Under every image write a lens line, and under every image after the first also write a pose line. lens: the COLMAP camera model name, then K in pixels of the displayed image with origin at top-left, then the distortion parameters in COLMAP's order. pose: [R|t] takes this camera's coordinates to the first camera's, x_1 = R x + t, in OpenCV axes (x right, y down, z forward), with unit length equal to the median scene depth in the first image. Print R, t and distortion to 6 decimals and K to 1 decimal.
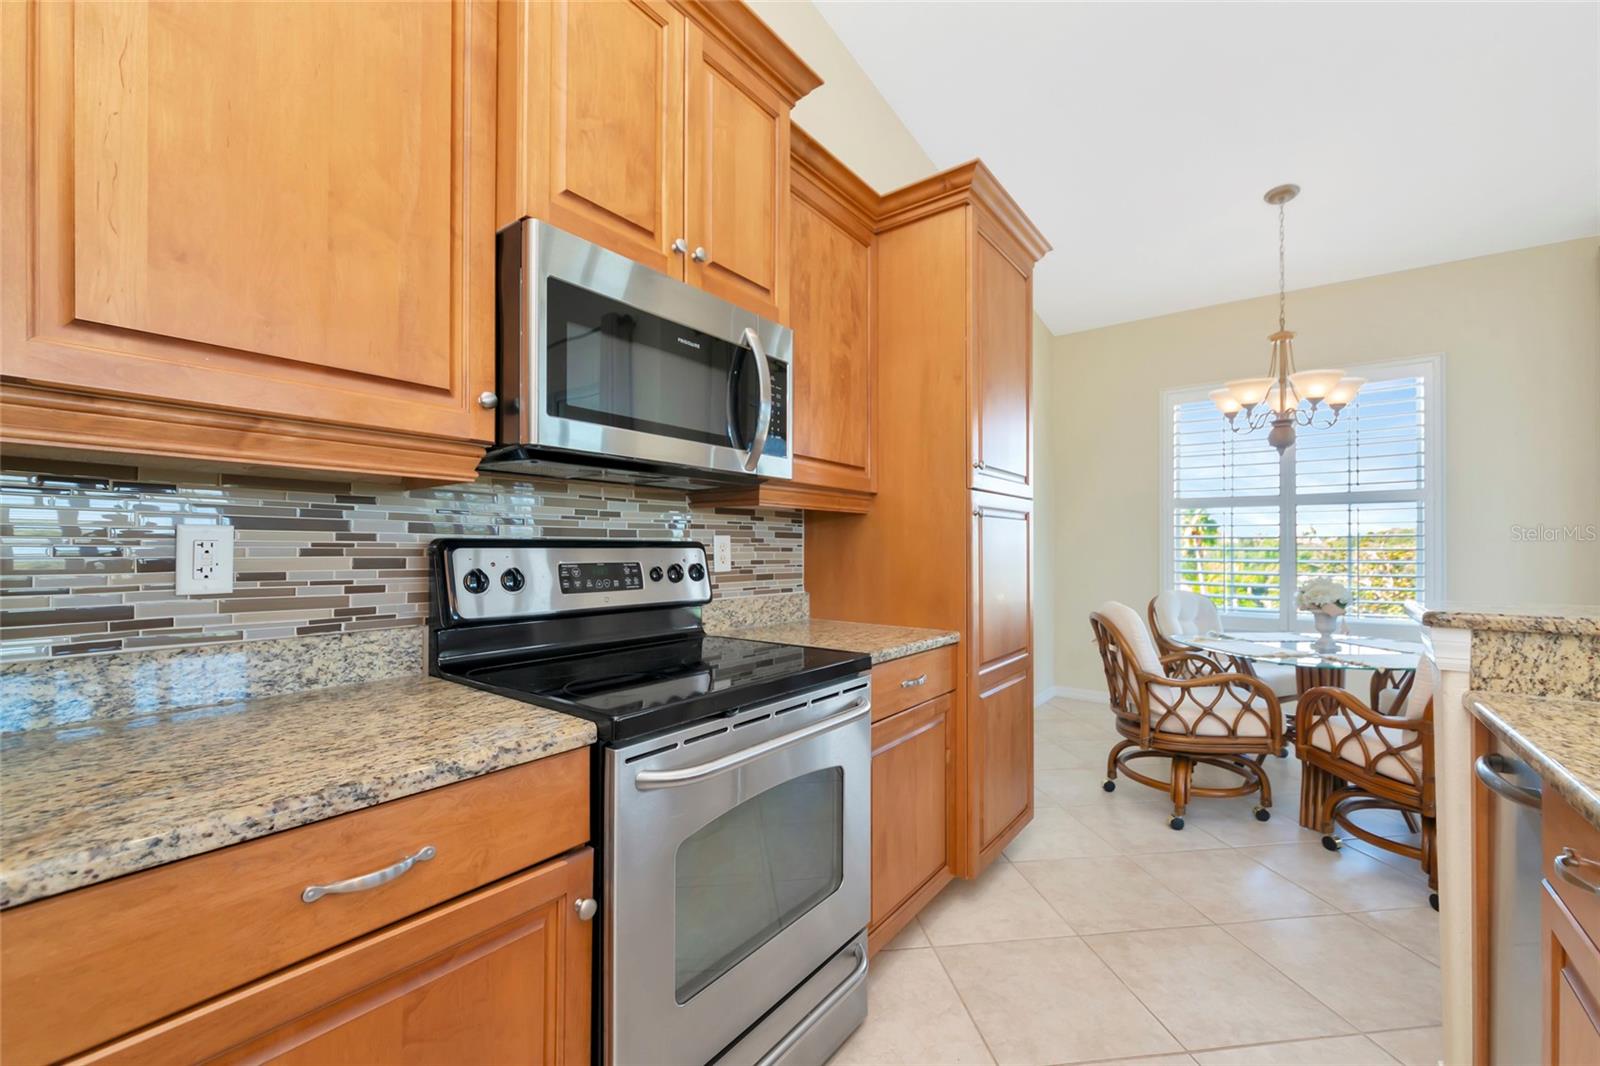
lens RADIAL K [[664.9, 0, 800.0], [0, 664.9, 533.0], [0, 0, 1]] dist [0.001601, 0.000294]
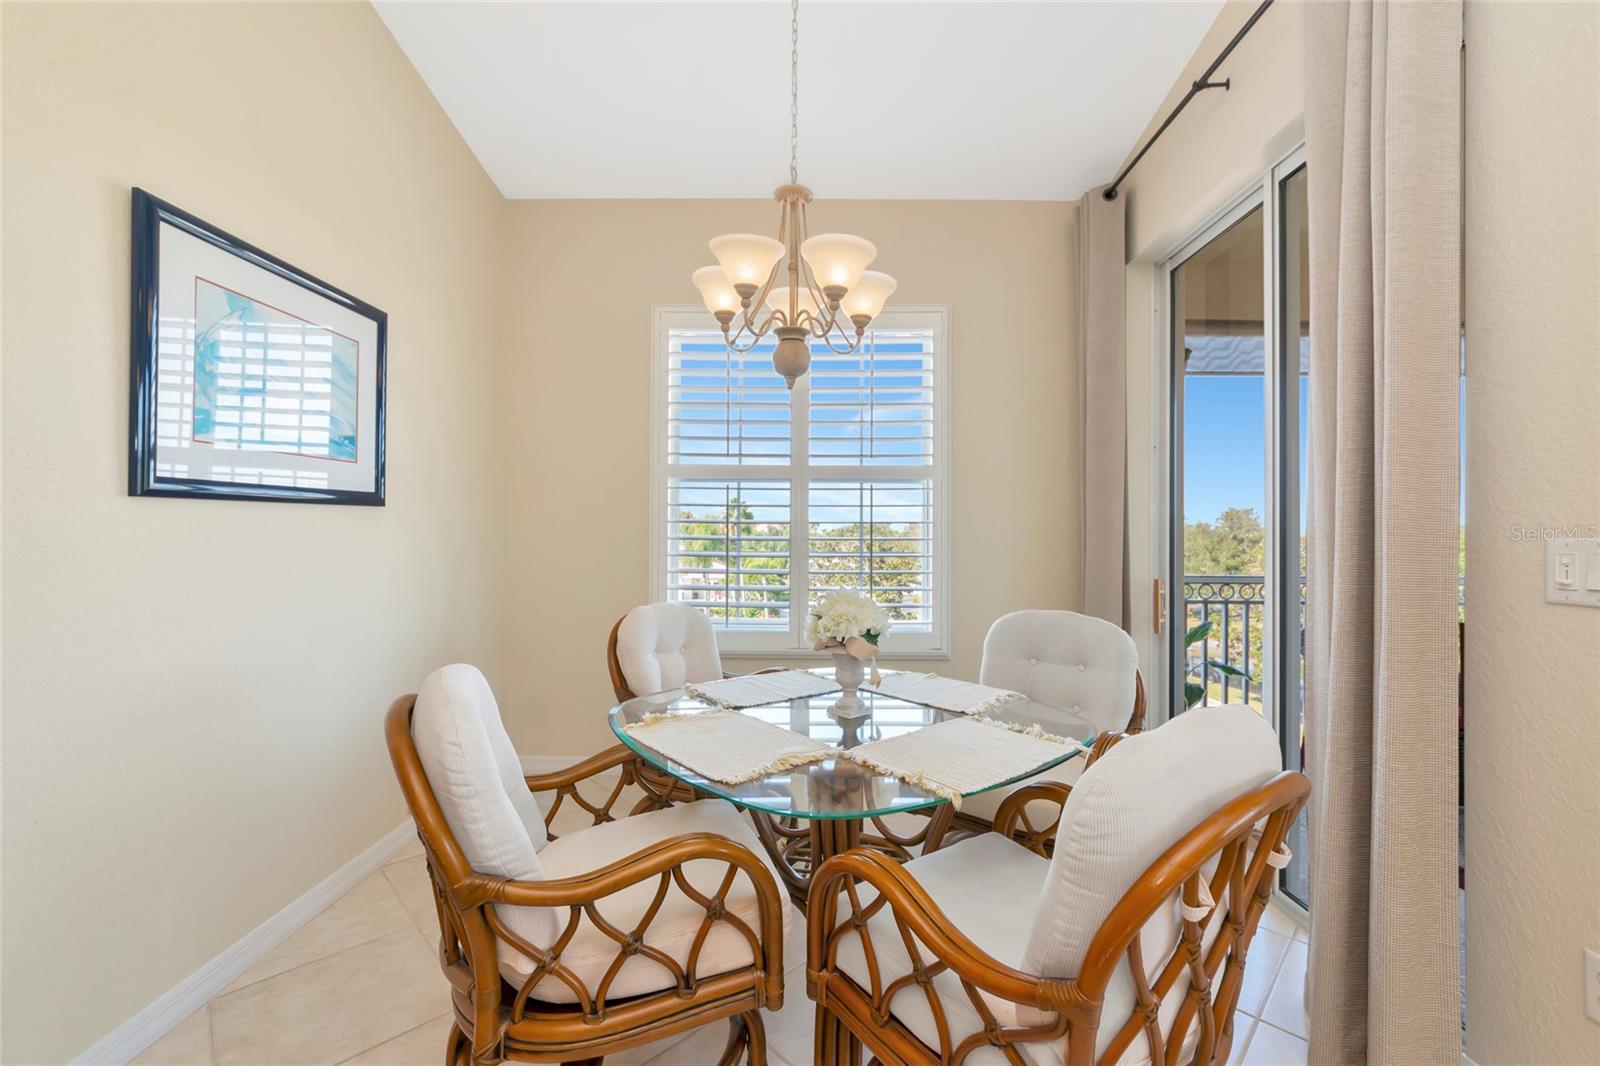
lens RADIAL K [[664.9, 0, 800.0], [0, 664.9, 533.0], [0, 0, 1]] dist [0.001601, 0.000294]
pose [[0.806364, 0.000313, 0.591420, 0.410859], [-0.009948, 0.999866, 0.013034, 0.011547], [-0.591336, -0.016393, 0.806259, 0.557316]]
